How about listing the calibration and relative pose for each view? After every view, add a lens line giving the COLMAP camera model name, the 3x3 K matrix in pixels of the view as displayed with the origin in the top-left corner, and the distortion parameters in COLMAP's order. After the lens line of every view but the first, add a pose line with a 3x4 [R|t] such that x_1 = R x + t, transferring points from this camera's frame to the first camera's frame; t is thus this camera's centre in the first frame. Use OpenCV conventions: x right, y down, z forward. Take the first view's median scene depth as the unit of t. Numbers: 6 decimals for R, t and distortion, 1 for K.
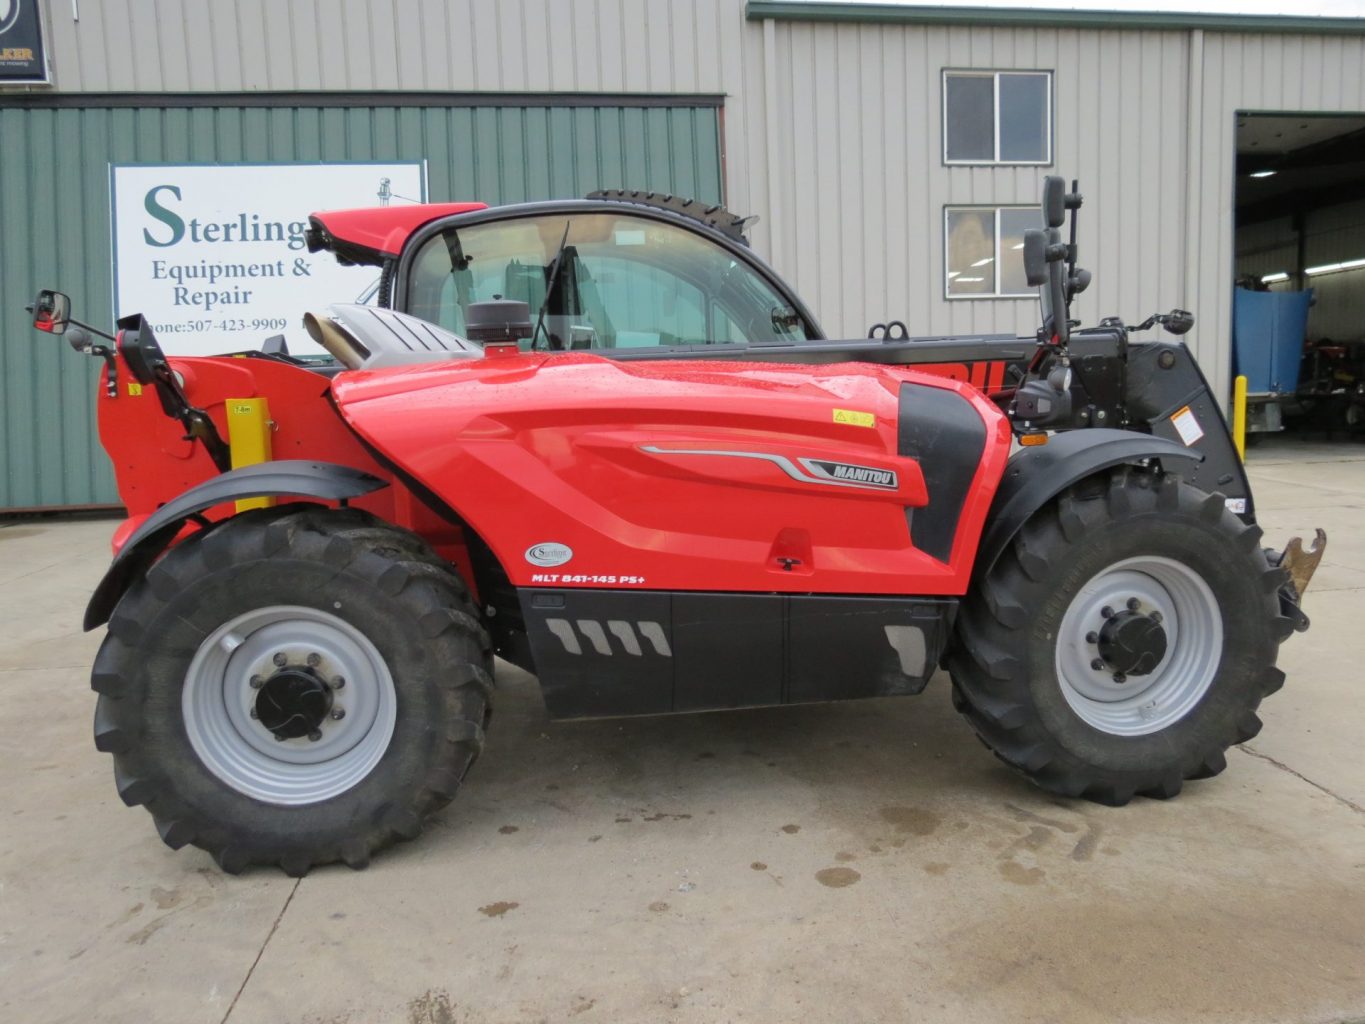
lens RADIAL K [[966.0, 0, 686.6], [0, 966.0, 517.3], [0, 0, 1]] dist [-0.038269, 0.019068]
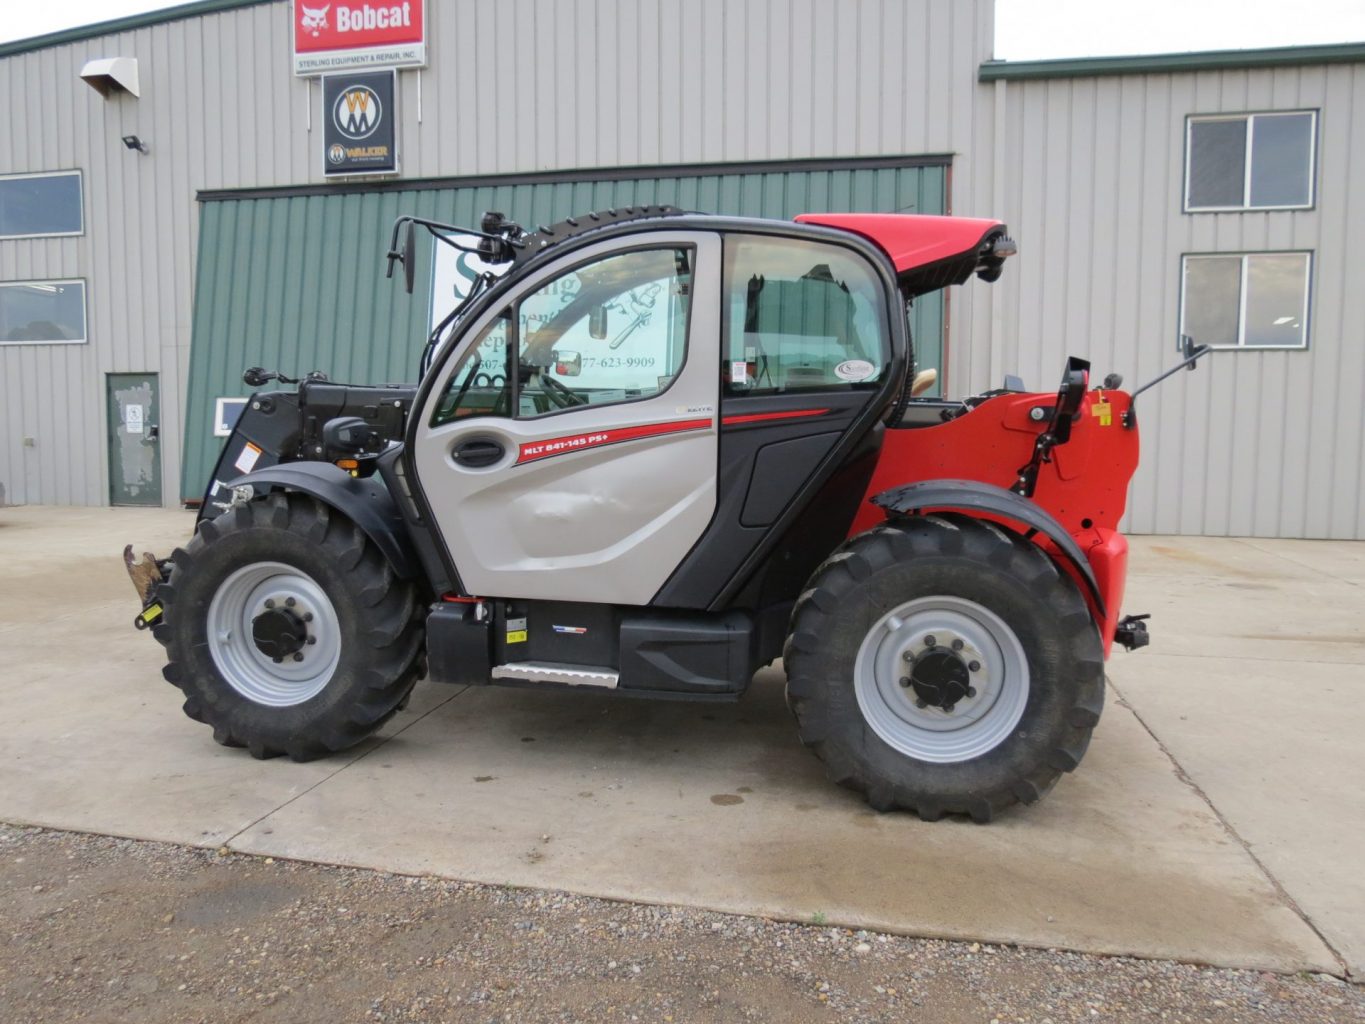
lens RADIAL K [[966.0, 0, 686.1], [0, 966.0, 520.4], [0, 0, 1]] dist [-0.038269, 0.019068]
pose [[0.945589, 0.066940, -0.318404, 0.223065], [-0.078765, 0.996595, -0.024392, 0.015105], [0.315687, 0.048144, 0.947641, -0.121850]]
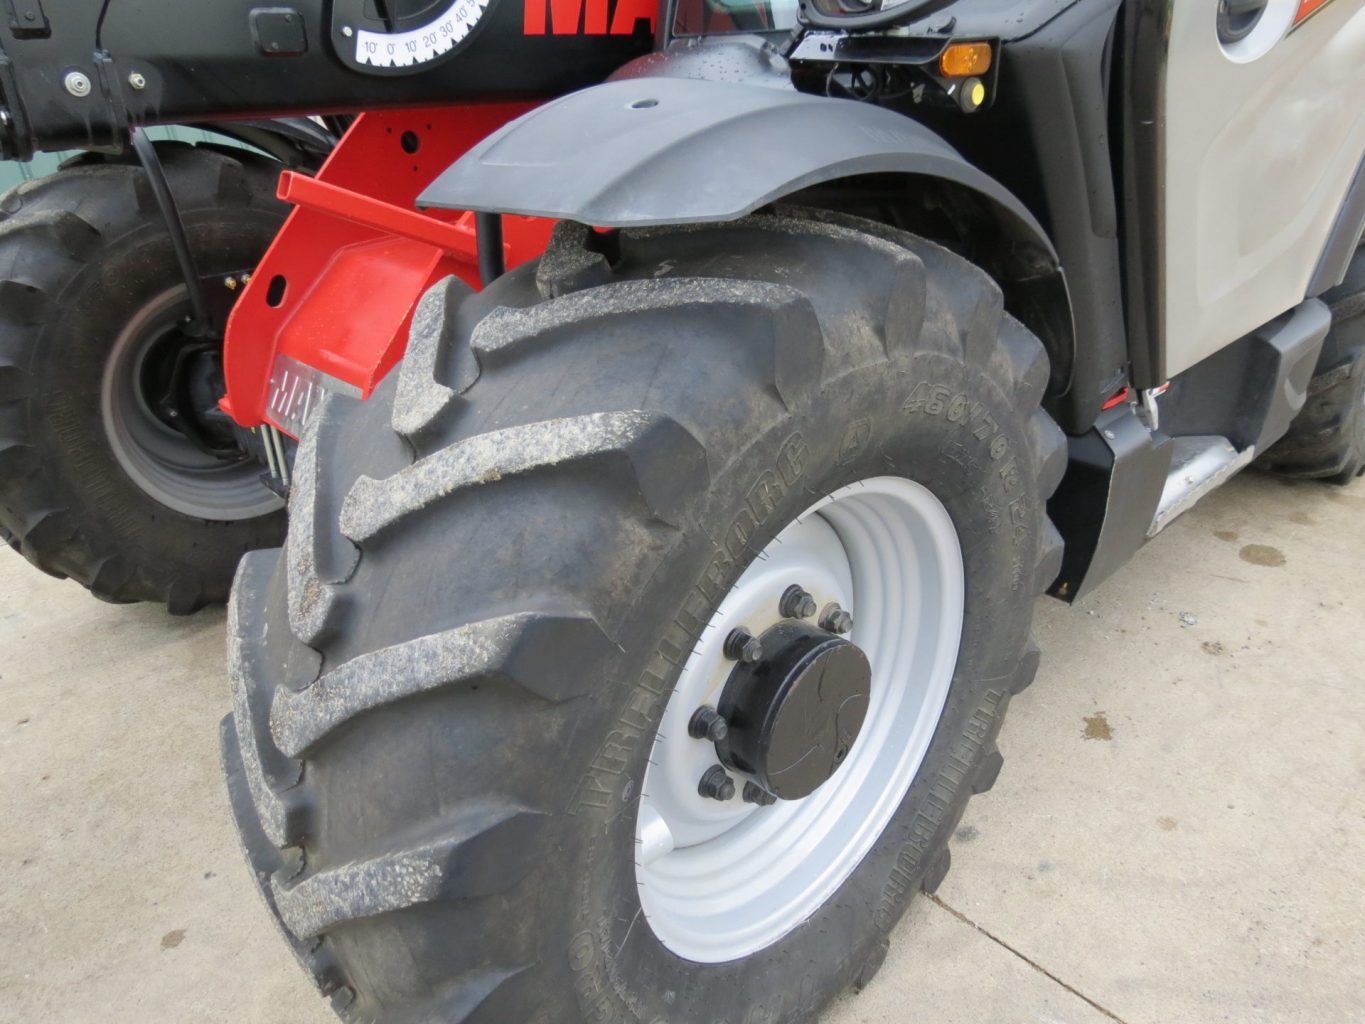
lens RADIAL K [[966.0, 0, 685.7], [0, 966.0, 515.8], [0, 0, 1]] dist [-0.038269, 0.019068]
pose [[0.809072, -0.266594, 0.523765, -0.335453], [0.108029, 0.943473, 0.313349, -0.001205], [-0.577696, -0.196940, 0.792138, 0.272701]]
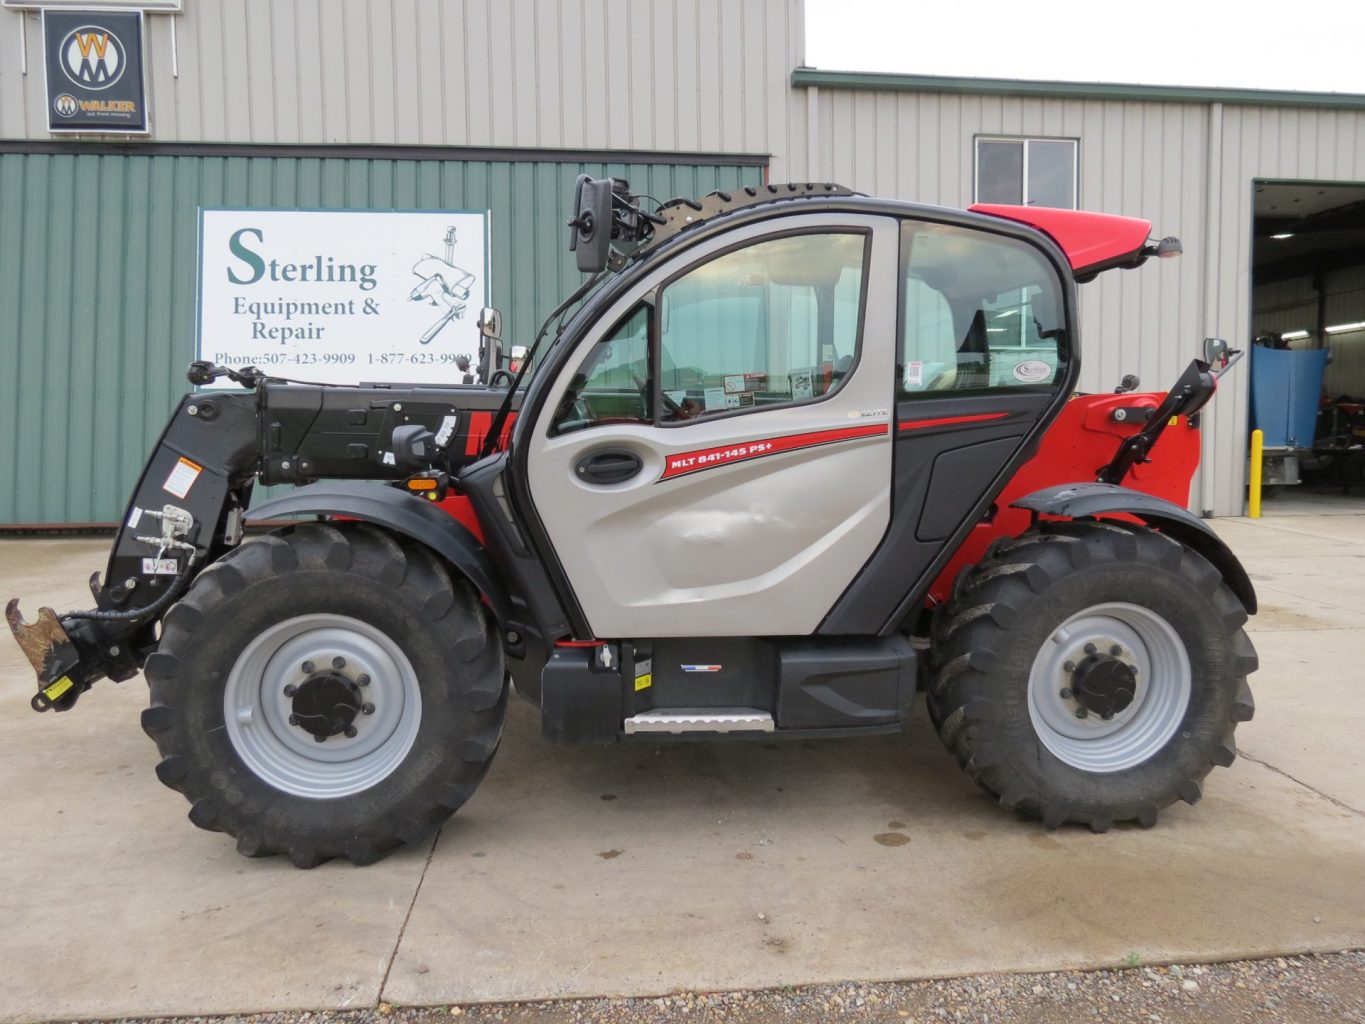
lens RADIAL K [[966.0, 0, 686.3], [0, 966.0, 517.9], [0, 0, 1]] dist [-0.038269, 0.019068]
pose [[0.999439, 0.027219, -0.019505, -0.038122], [-0.027990, 0.998792, -0.040392, 0.014193], [0.018382, 0.040915, 0.998994, -0.094892]]
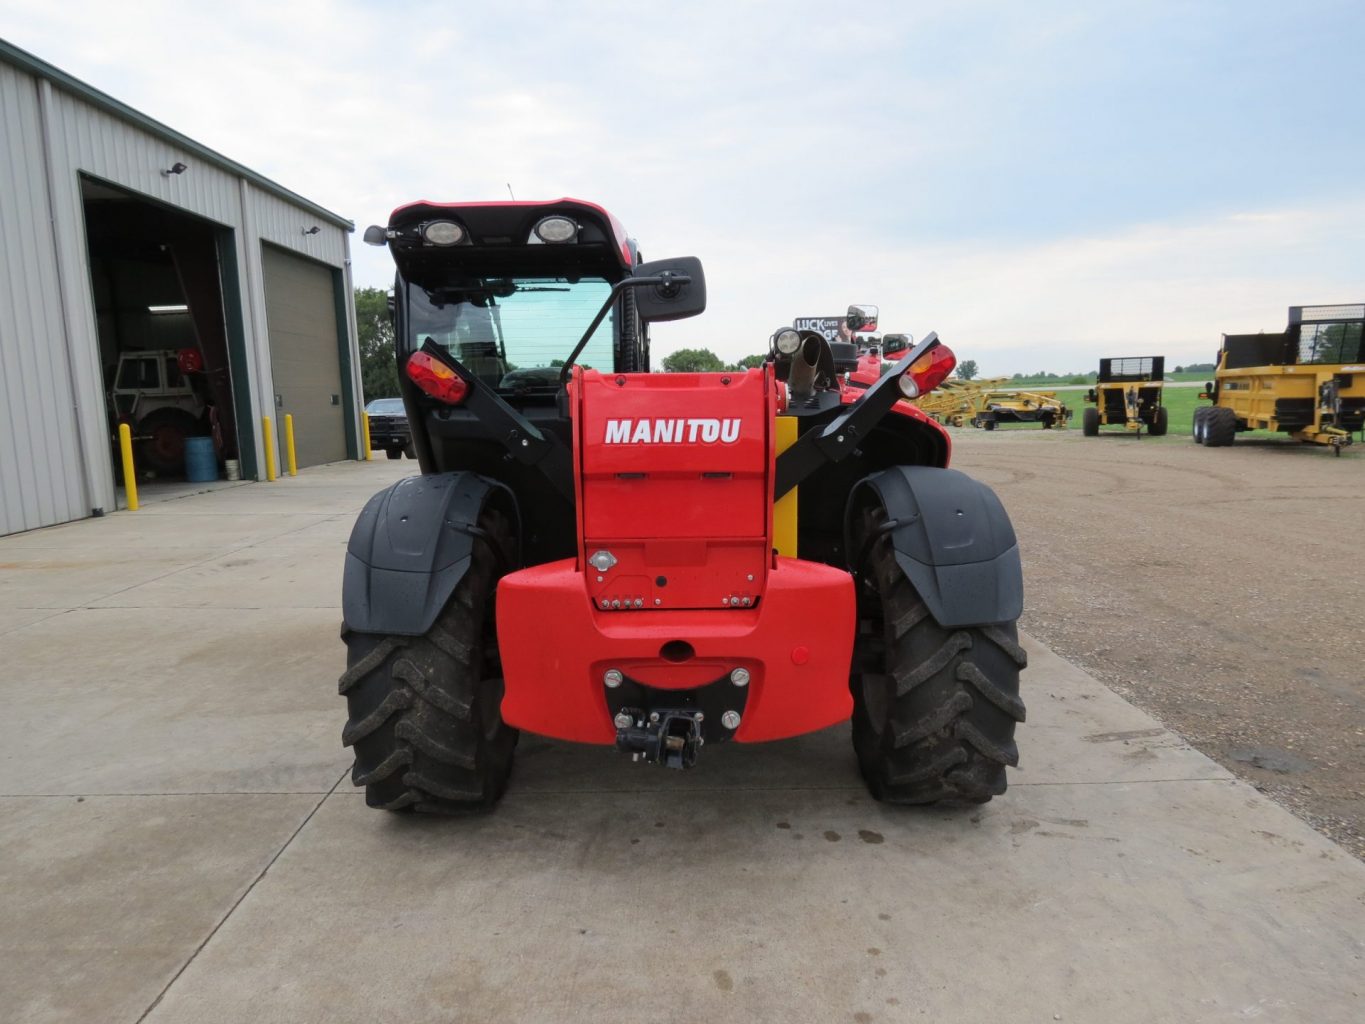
lens RADIAL K [[966.0, 0, 685.1], [0, 966.0, 507.0], [0, 0, 1]] dist [-0.038269, 0.019068]
pose [[0.122271, -0.089528, 0.988451, -0.768663], [0.159508, 0.984750, 0.069462, -0.063752], [-0.979595, 0.149173, 0.134687, 0.524111]]
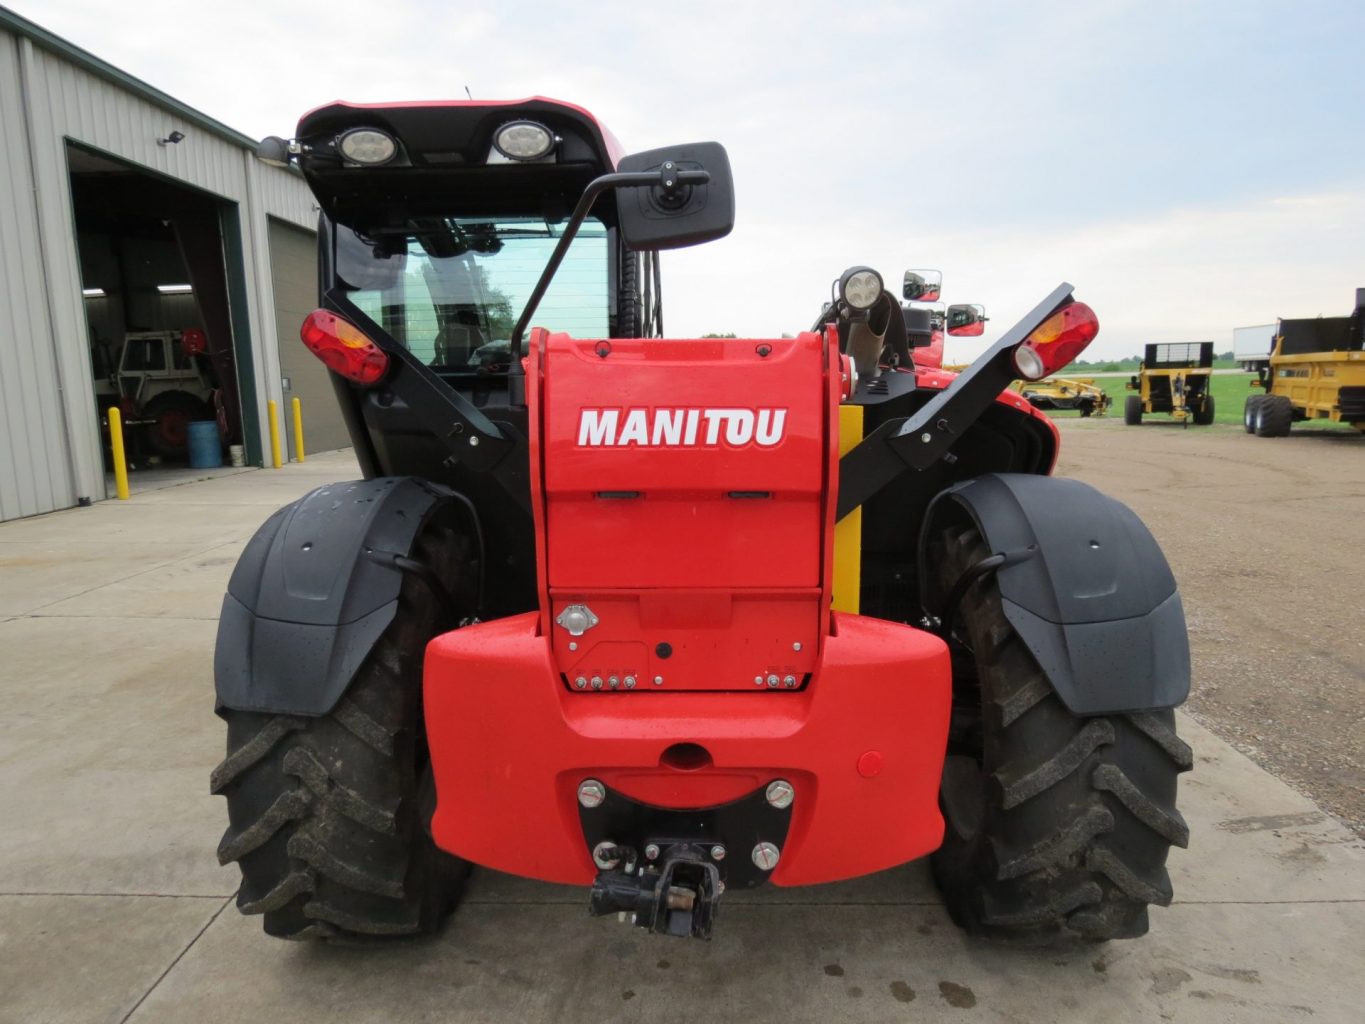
lens RADIAL K [[966.0, 0, 682.4], [0, 966.0, 509.1], [0, 0, 1]] dist [-0.038269, 0.019068]
pose [[0.151427, -0.105295, 0.982844, -0.619096], [0.153700, 0.984725, 0.081816, -0.067593], [-0.976446, 0.138674, 0.165298, 0.538910]]
